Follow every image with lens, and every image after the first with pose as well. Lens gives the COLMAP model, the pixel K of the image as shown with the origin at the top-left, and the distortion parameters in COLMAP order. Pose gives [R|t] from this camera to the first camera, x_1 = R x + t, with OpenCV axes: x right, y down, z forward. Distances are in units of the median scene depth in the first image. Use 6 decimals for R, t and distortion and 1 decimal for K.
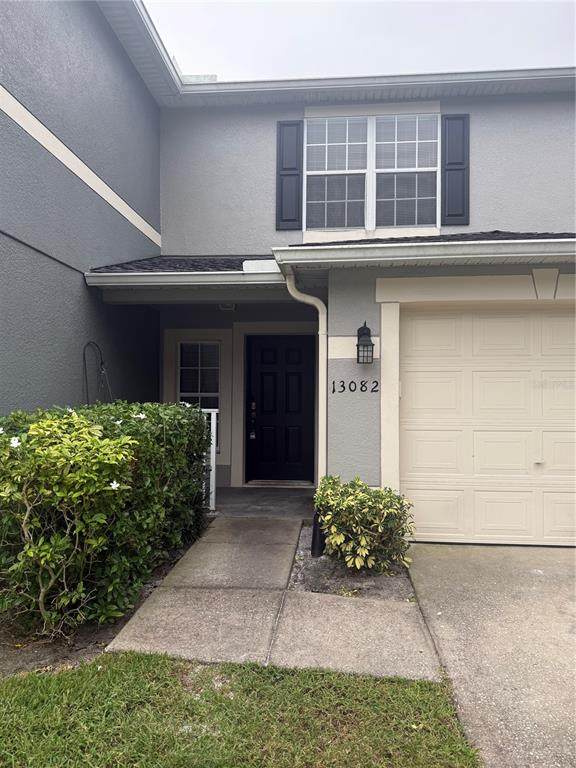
lens RADIAL K [[549.7, 0, 290.3], [0, 549.7, 383.2], [0, 0, 1]] dist [0.026843, -0.027780]
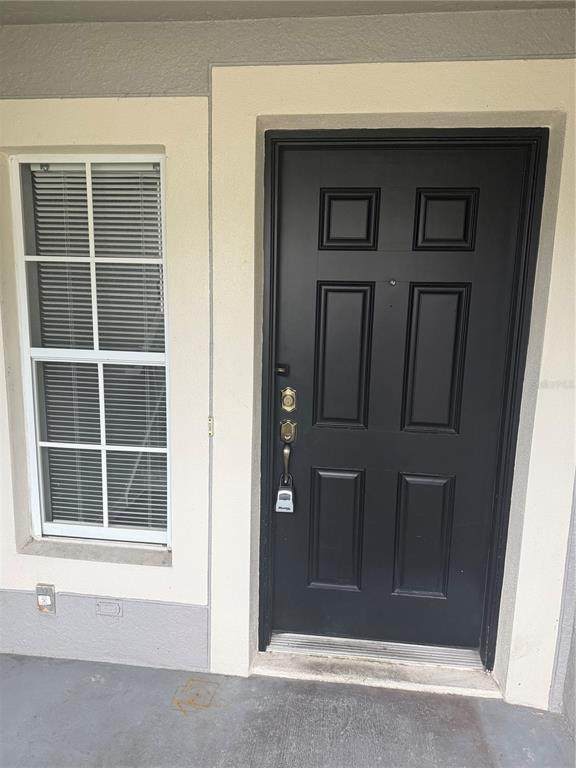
lens RADIAL K [[549.7, 0, 289.7], [0, 549.7, 389.0], [0, 0, 1]] dist [0.026843, -0.027780]
pose [[0.999633, 0.021696, -0.016228, -0.081343], [-0.017621, 0.975593, 0.218877, -0.035170], [0.020581, -0.218511, 0.975617, 0.948712]]
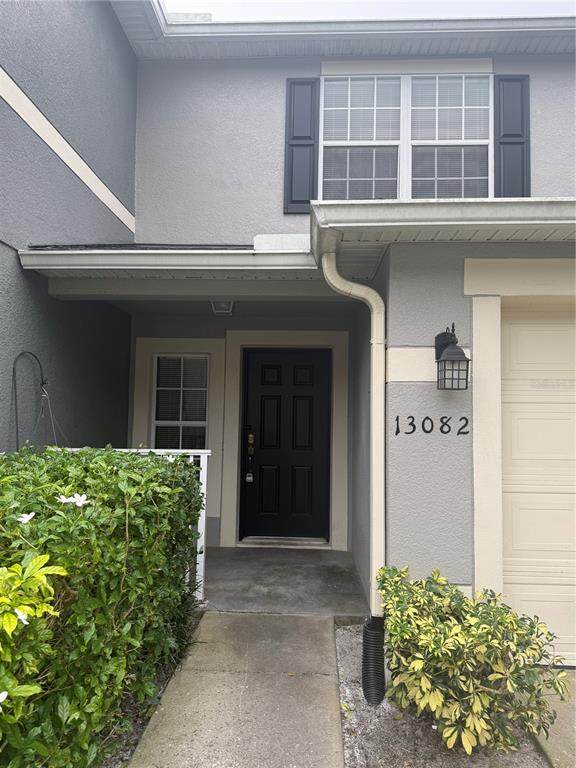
lens RADIAL K [[549.7, 0, 284.8], [0, 549.7, 378.5], [0, 0, 1]] dist [0.026843, -0.027780]
pose [[0.999290, 0.013391, 0.035211, -0.062618], [-0.011952, 0.999098, -0.040745, -0.016491], [-0.035724, 0.040295, 0.998549, 0.294118]]
